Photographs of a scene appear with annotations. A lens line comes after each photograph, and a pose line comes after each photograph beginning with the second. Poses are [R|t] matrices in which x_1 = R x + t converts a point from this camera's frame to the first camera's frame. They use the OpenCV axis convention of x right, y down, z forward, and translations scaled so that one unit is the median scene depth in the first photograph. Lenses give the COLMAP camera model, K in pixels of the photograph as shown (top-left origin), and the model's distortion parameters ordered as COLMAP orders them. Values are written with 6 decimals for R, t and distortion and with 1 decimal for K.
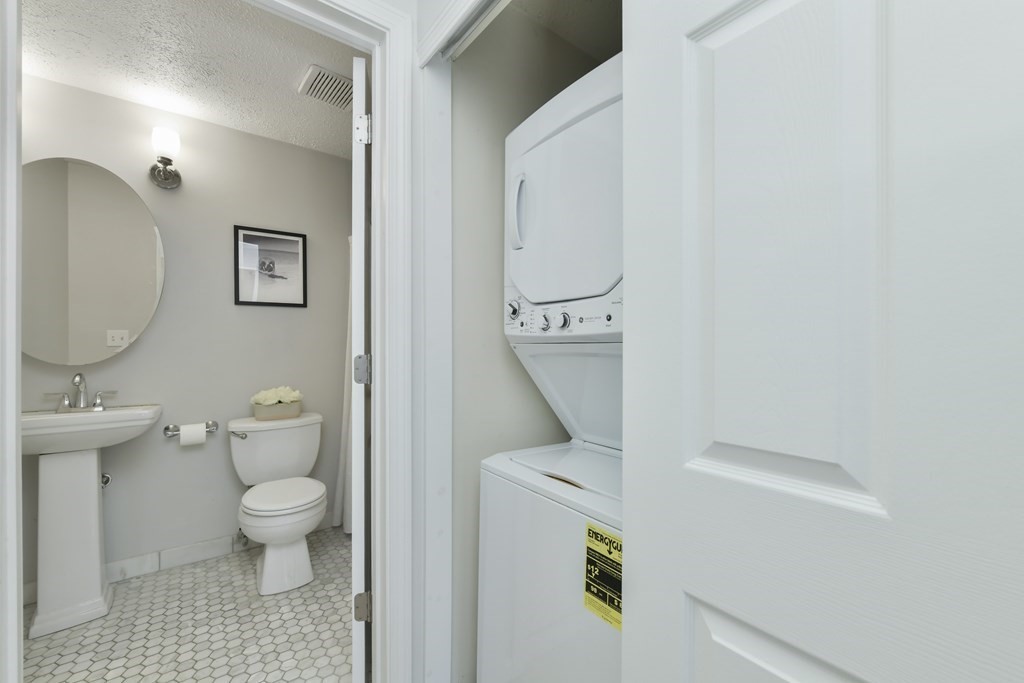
lens RADIAL K [[415.4, 0, 517.4], [0, 415.4, 344.8], [0, 0, 1]] dist [-0.001680, -0.000105]
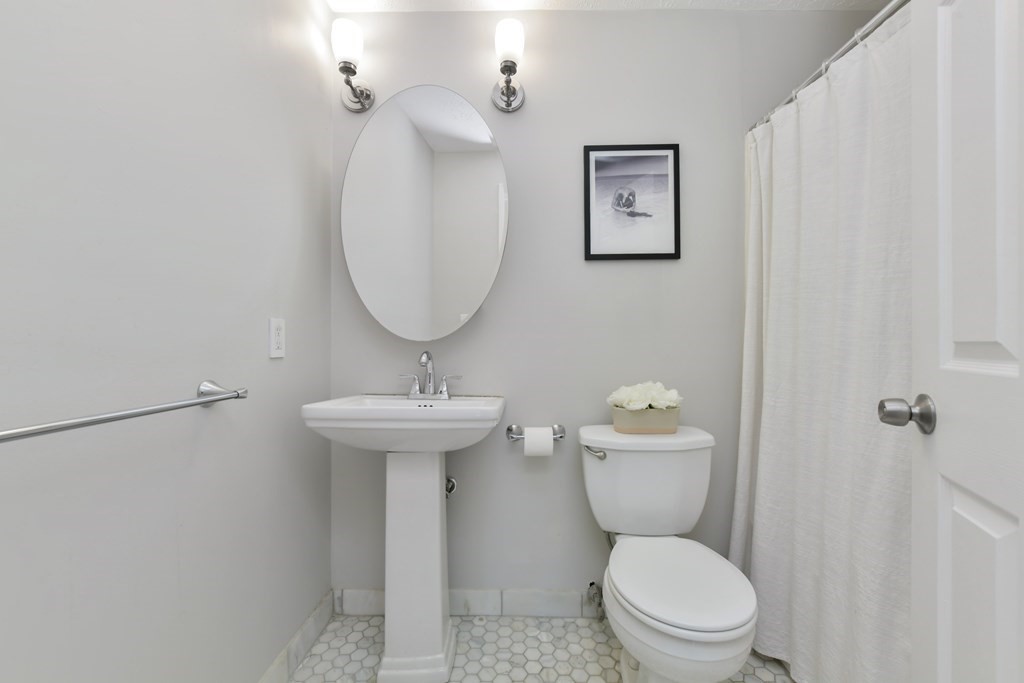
lens RADIAL K [[415.4, 0, 517.4], [0, 415.4, 344.8], [0, 0, 1]] dist [-0.001680, -0.000105]
pose [[0.785560, 0.004641, -0.618769, -0.352899], [-0.002010, 0.999986, 0.004949, 0.043604], [0.618783, -0.002644, 0.785558, 0.399513]]
